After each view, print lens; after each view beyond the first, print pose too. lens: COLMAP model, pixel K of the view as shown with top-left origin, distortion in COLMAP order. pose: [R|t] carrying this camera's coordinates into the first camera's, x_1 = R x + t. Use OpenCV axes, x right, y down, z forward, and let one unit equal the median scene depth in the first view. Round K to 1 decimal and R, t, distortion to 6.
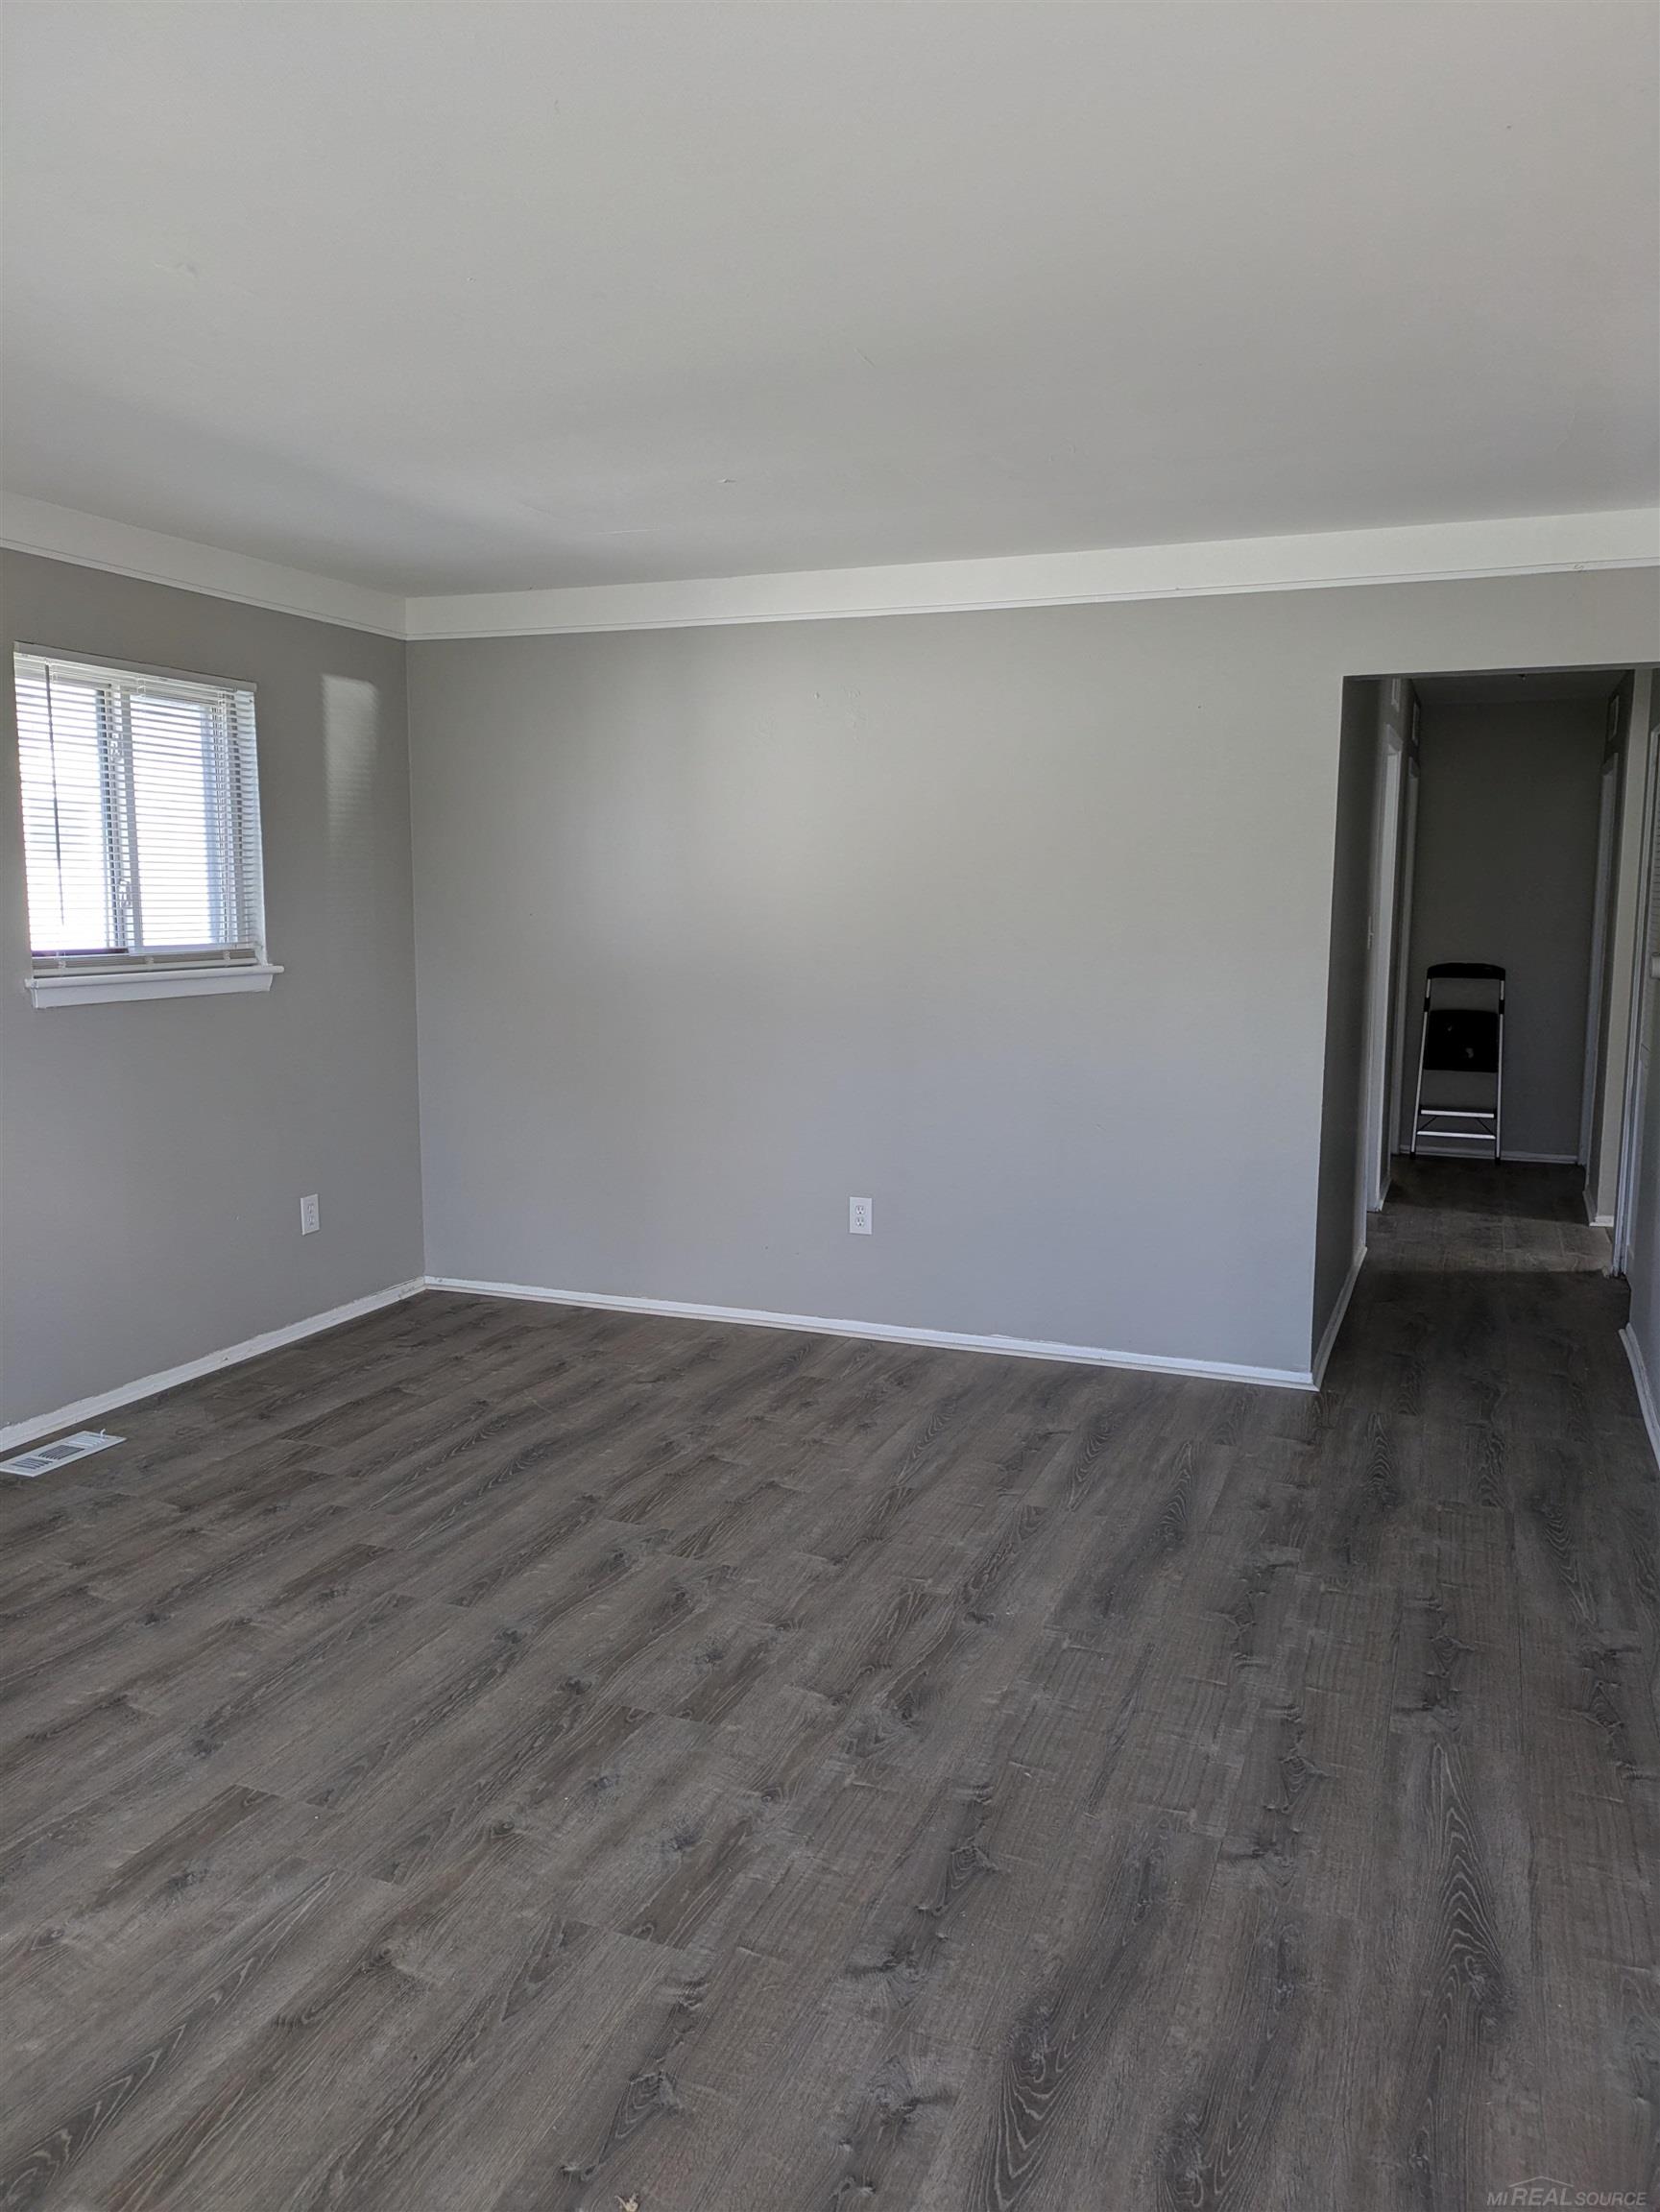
lens RADIAL K [[1620.8, 0, 795.2], [0, 1620.8, 1090.9], [0, 0, 1]] dist [0.063309, -0.069245]
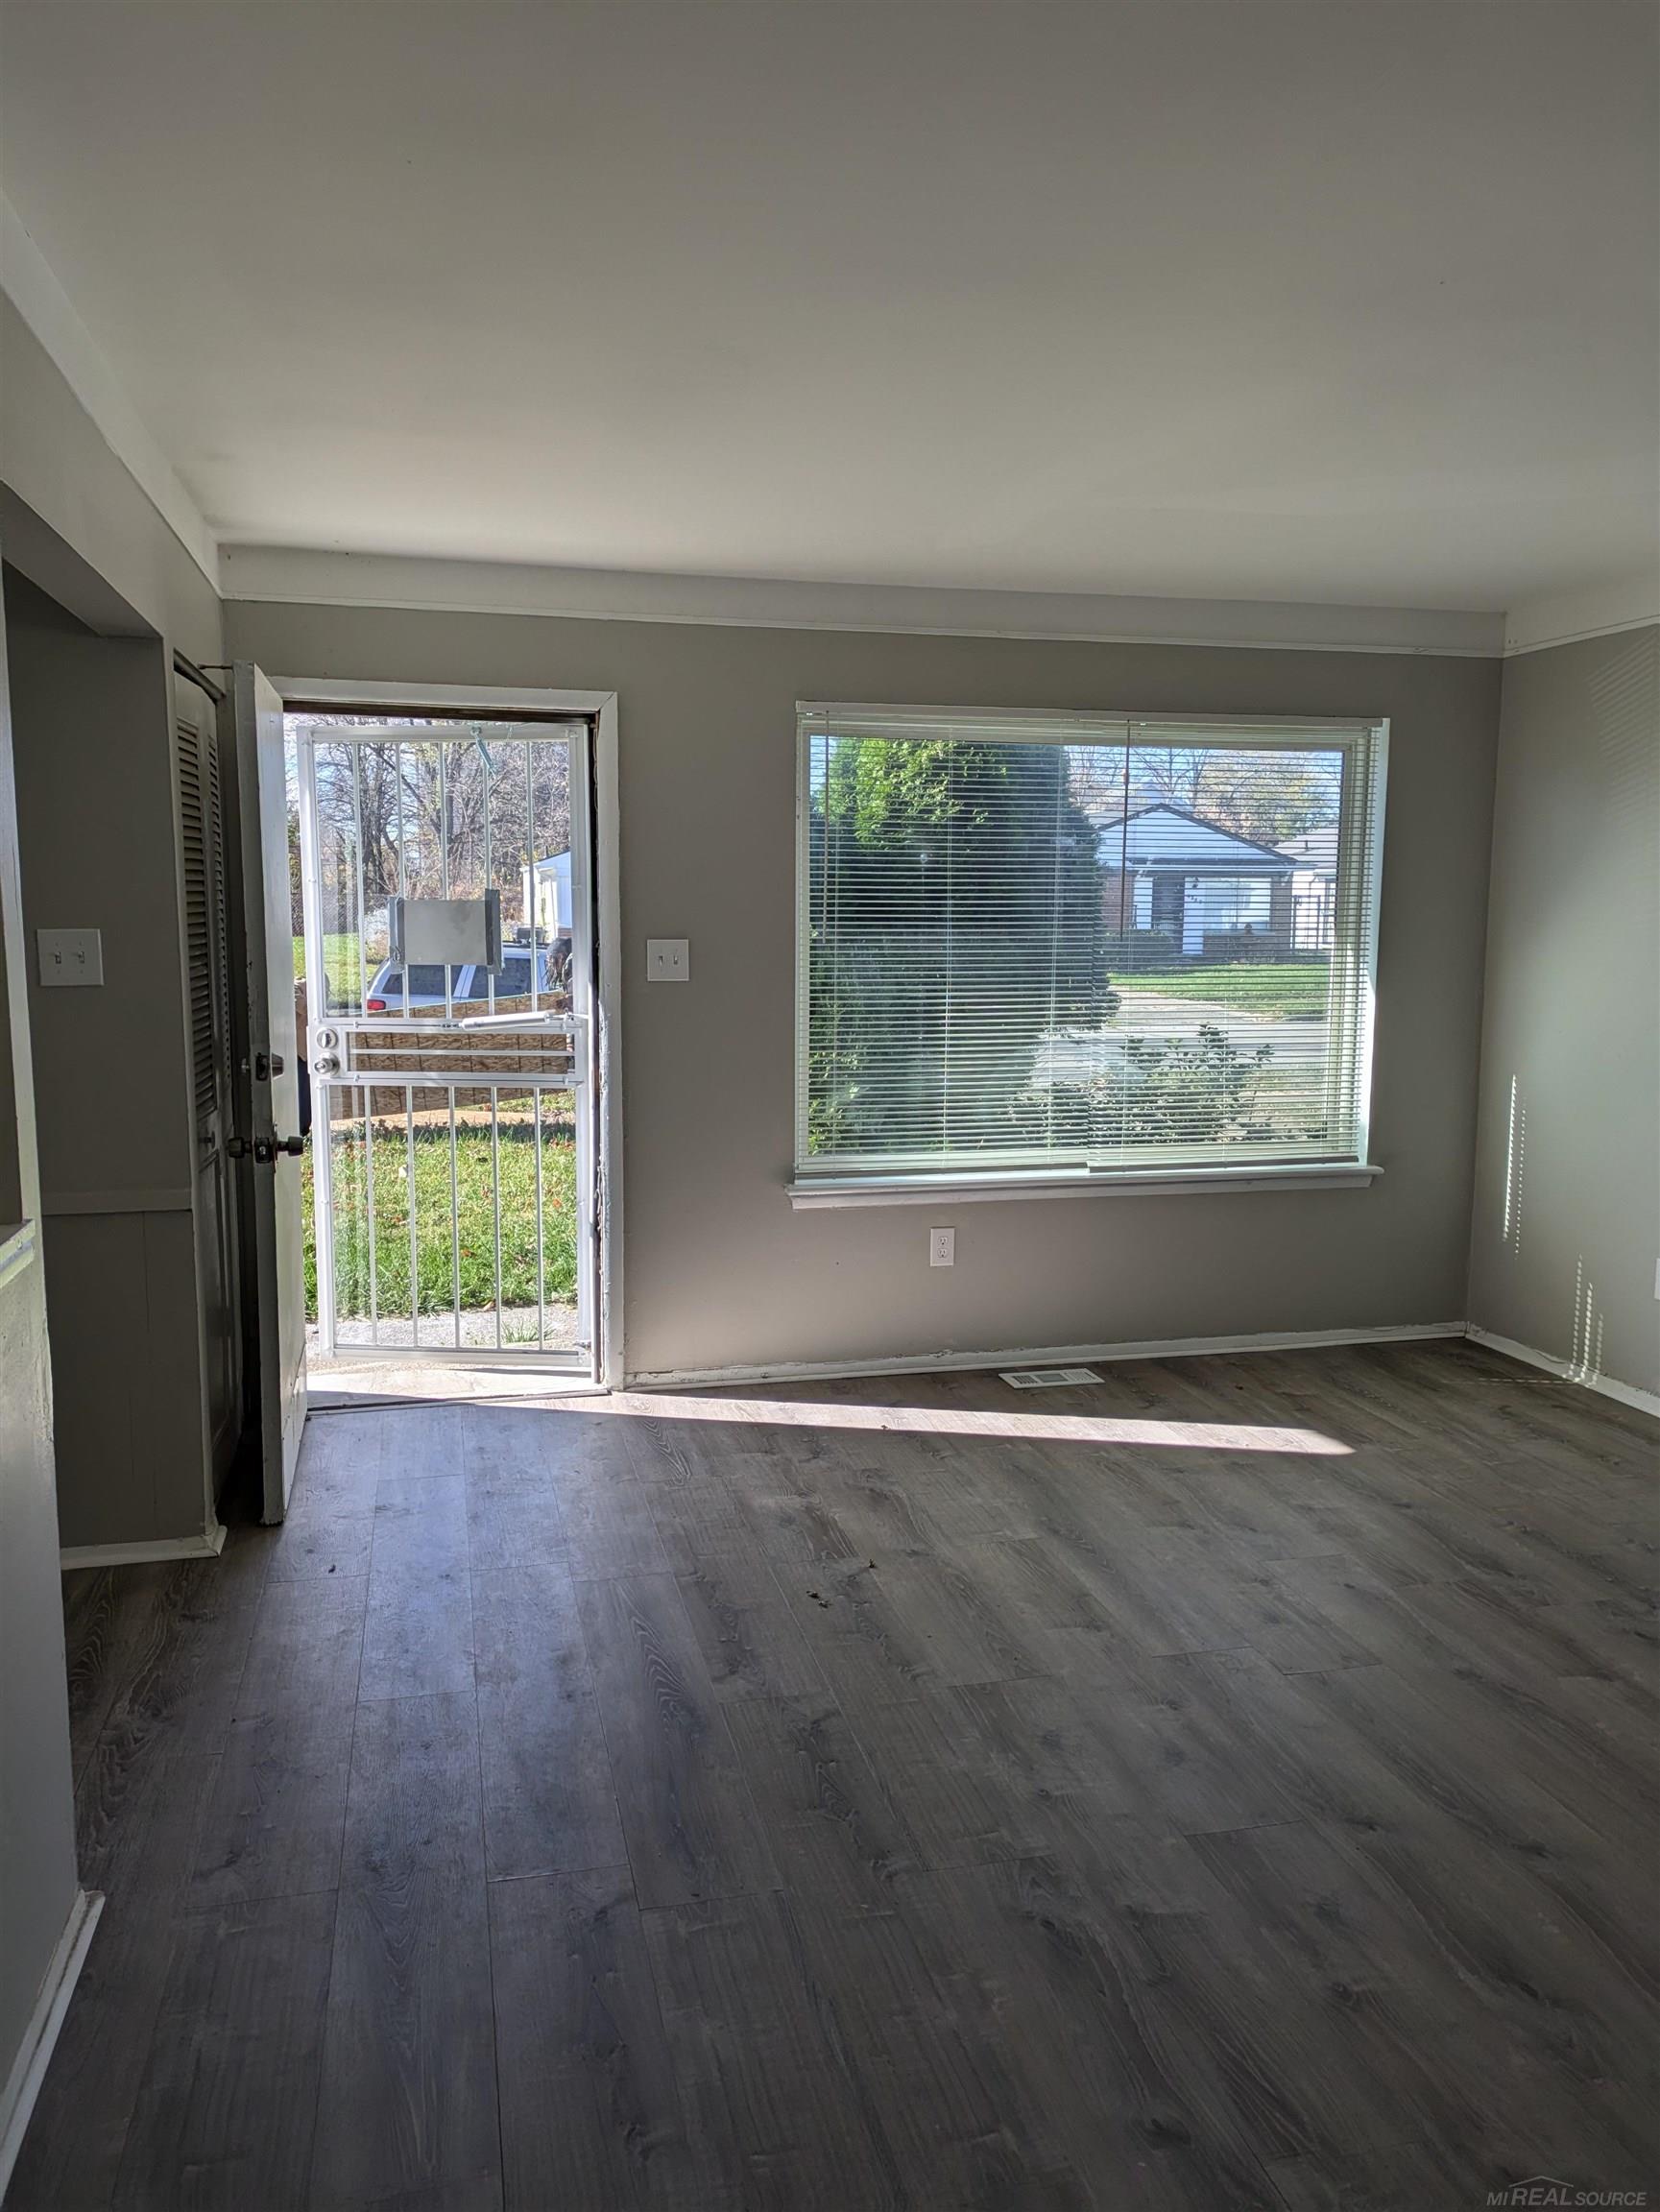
lens RADIAL K [[1620.8, 0, 795.2], [0, 1620.8, 1090.9], [0, 0, 1]] dist [0.063309, -0.069245]
pose [[-0.814697, 0.054984, -0.577274, 0.617364], [-0.086520, 0.972826, 0.214765, -0.182541], [0.573395, 0.224914, -0.787802, 1.479755]]
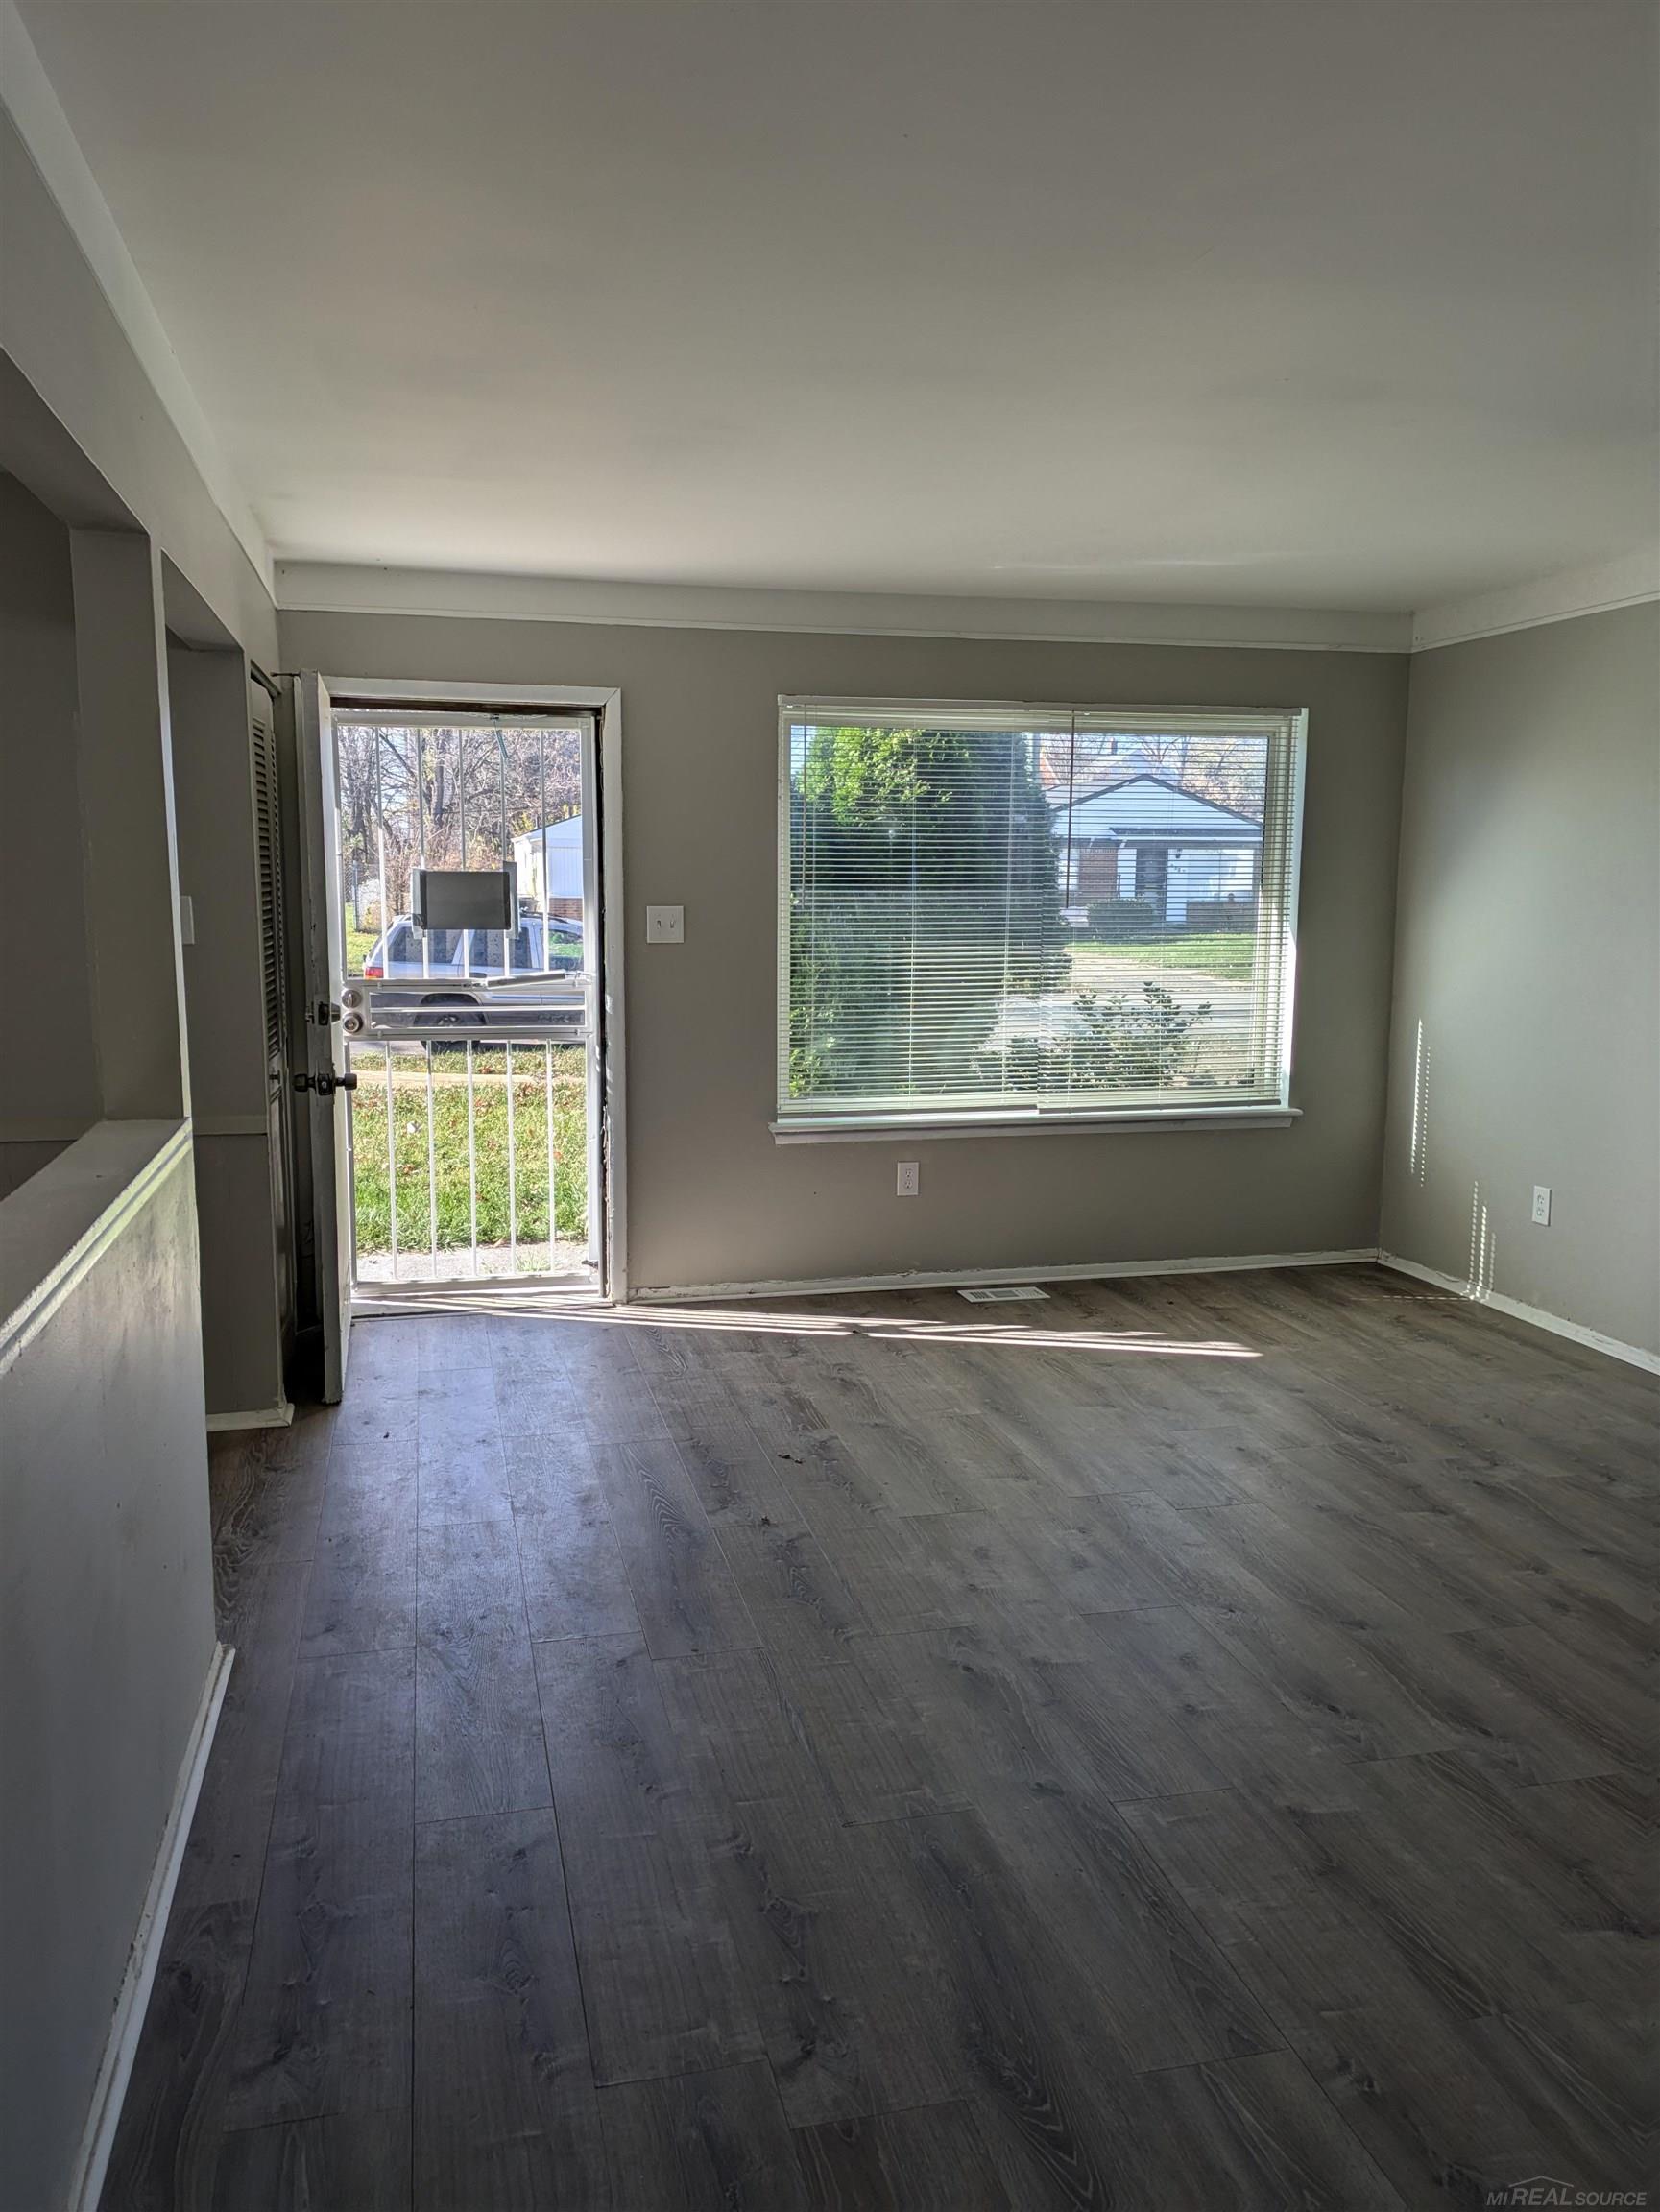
lens RADIAL K [[1628.0, 0, 778.1], [0, 1628.0, 1087.9], [0, 0, 1]] dist [0.056274, -0.039410]
pose [[-0.816865, 0.064402, -0.573222, 0.744894], [-0.085358, 0.969311, 0.230542, -0.207749], [0.570478, 0.237251, -0.786300, 1.670935]]
